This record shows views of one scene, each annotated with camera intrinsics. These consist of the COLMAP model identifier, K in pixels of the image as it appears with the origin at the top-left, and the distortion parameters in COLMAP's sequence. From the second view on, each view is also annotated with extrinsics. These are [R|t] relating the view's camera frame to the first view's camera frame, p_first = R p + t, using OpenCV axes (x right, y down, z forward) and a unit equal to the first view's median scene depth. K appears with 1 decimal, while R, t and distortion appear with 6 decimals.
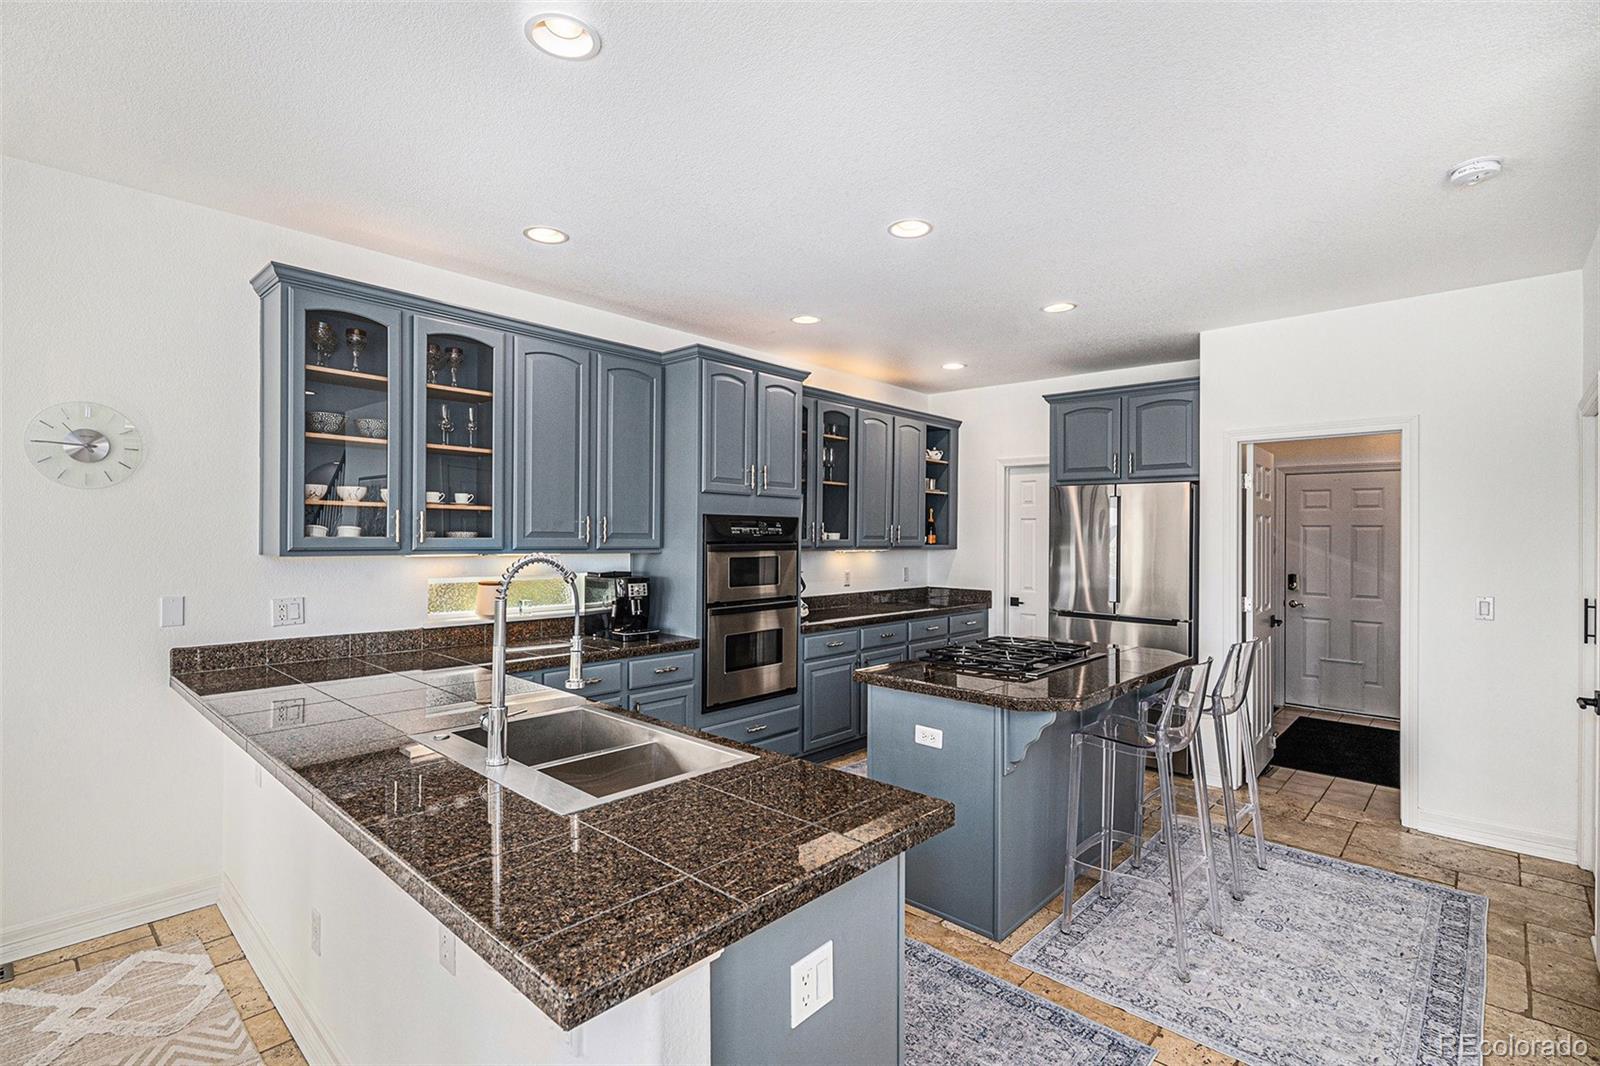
lens RADIAL K [[744.6, 0, 800.0], [0, 744.6, 533.0], [0, 0, 1]] dist [0.000778, 0.000105]
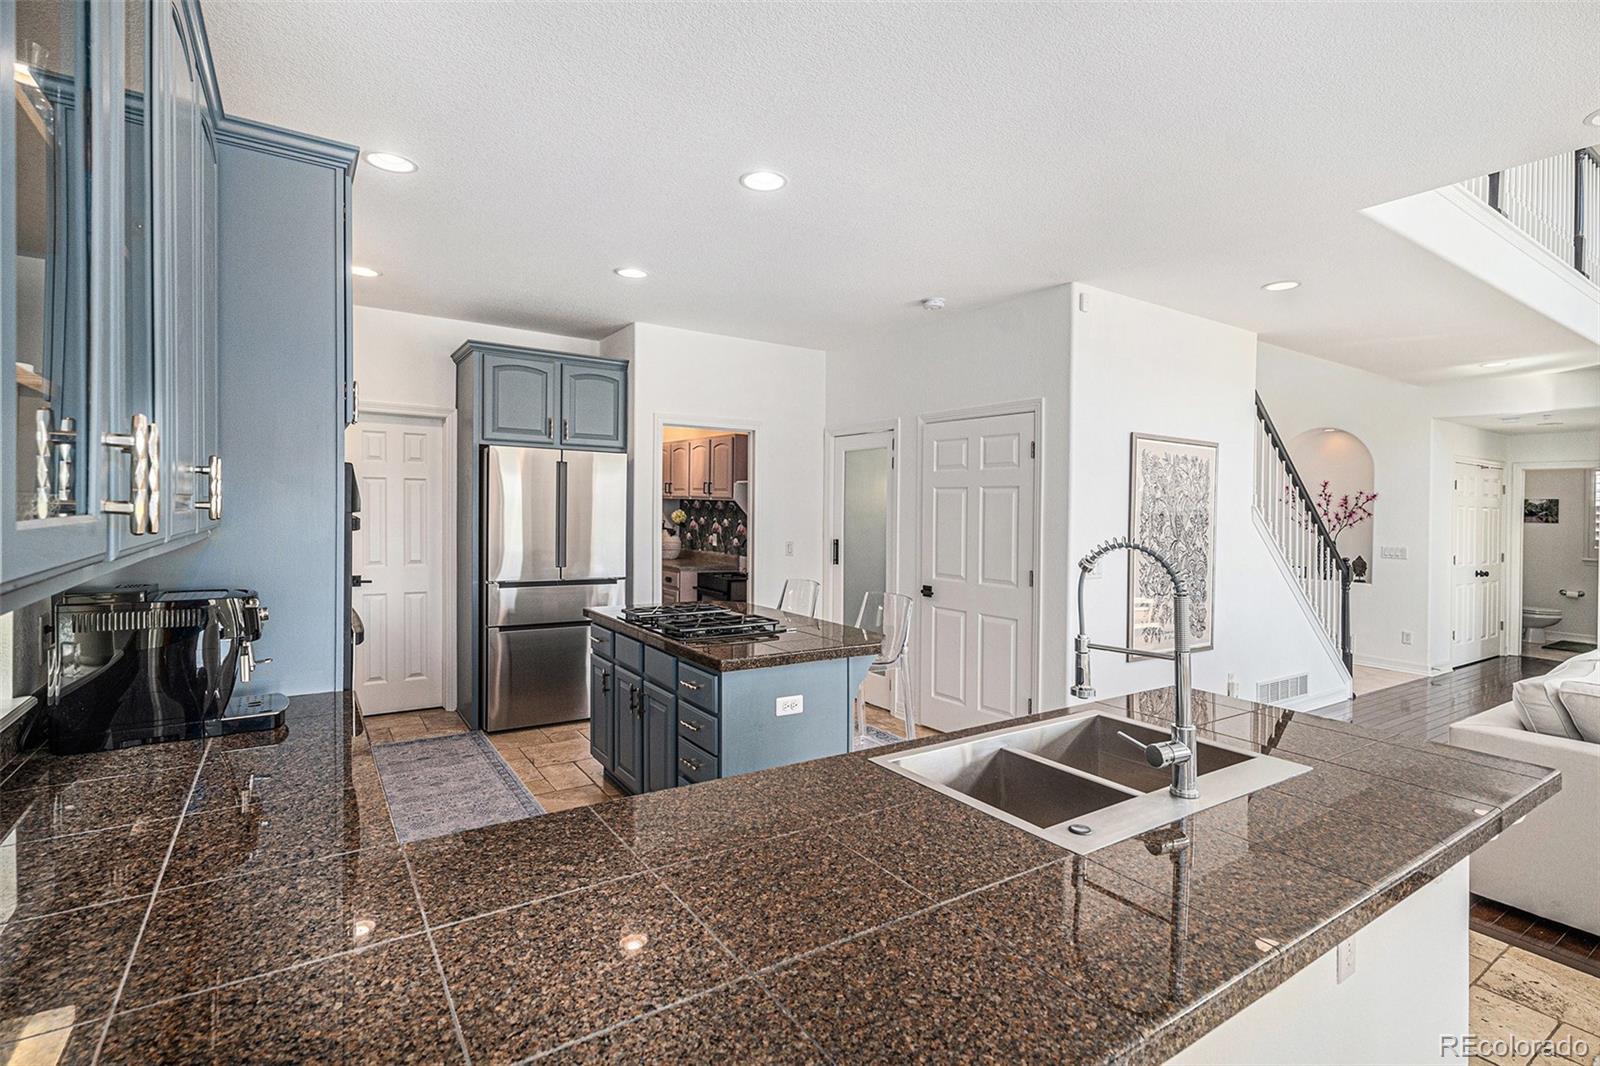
lens RADIAL K [[744.6, 0, 800.0], [0, 744.6, 533.0], [0, 0, 1]] dist [0.000778, 0.000105]
pose [[0.235209, -0.039862, 0.971127, -0.527290], [-0.018189, 0.998803, 0.045403, -0.005493], [-0.971775, -0.028343, 0.234202, 0.497302]]
